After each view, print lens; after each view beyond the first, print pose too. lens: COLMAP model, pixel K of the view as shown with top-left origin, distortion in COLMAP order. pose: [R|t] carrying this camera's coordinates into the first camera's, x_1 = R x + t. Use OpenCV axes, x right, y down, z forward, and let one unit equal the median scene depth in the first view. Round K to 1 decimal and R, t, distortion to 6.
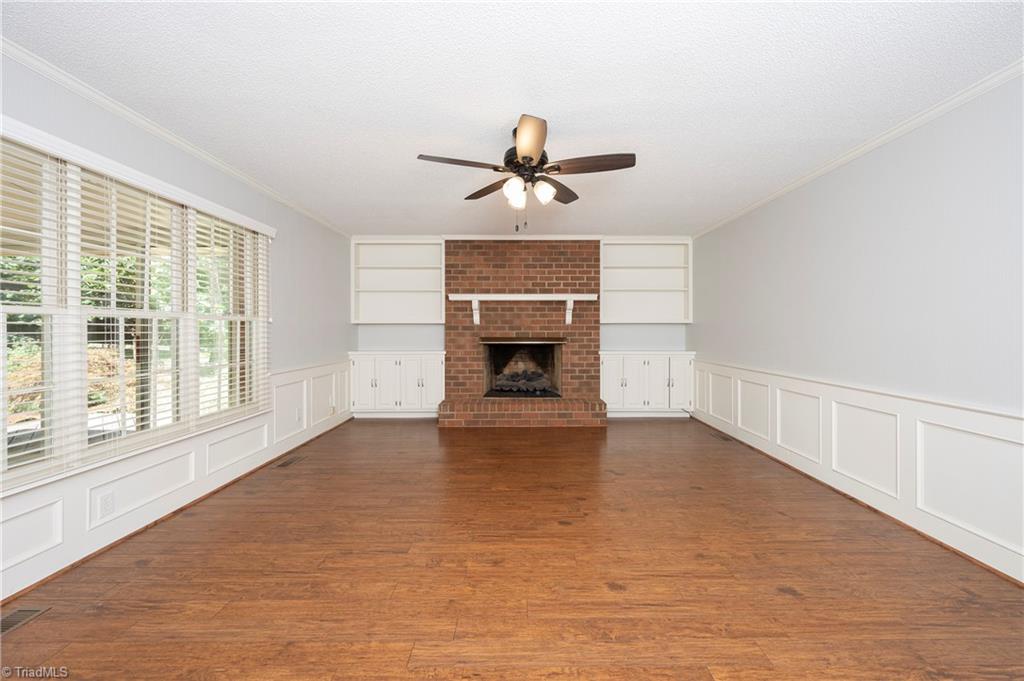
lens RADIAL K [[403.1, 0, 513.8], [0, 403.1, 332.9], [0, 0, 1]] dist [0.000541, 0.000059]
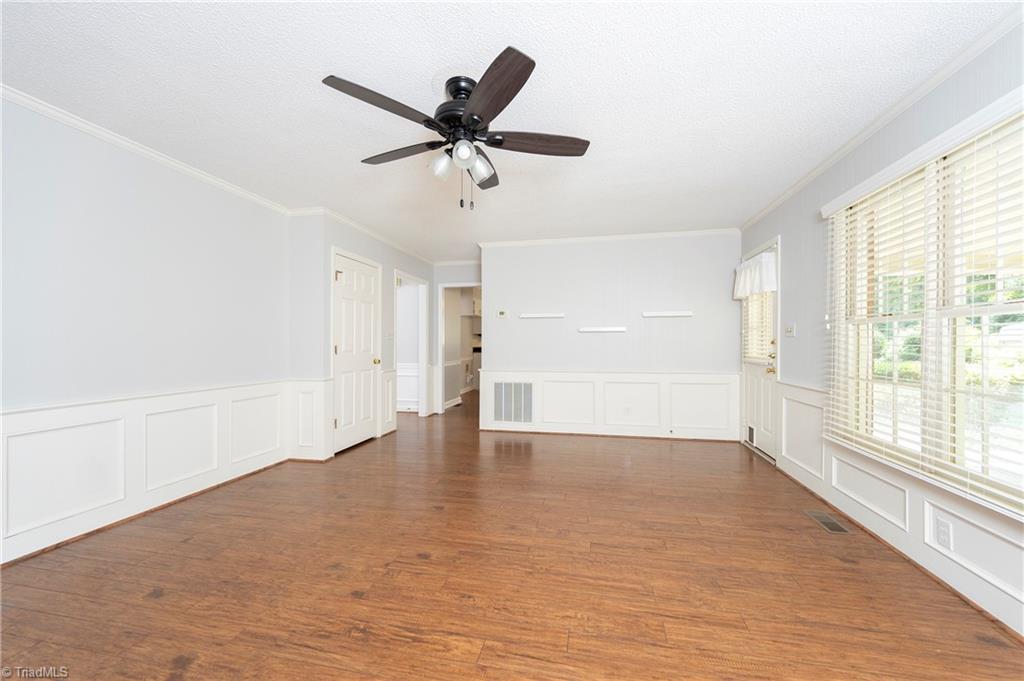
lens RADIAL K [[403.1, 0, 512.1], [0, 403.1, 338.3], [0, 0, 1]] dist [0.000541, 0.000059]
pose [[-0.980351, 0.002839, 0.197242, -0.262451], [0.002695, 0.999996, -0.000999, 0.000023], [-0.197244, -0.000448, -0.980354, 2.021506]]
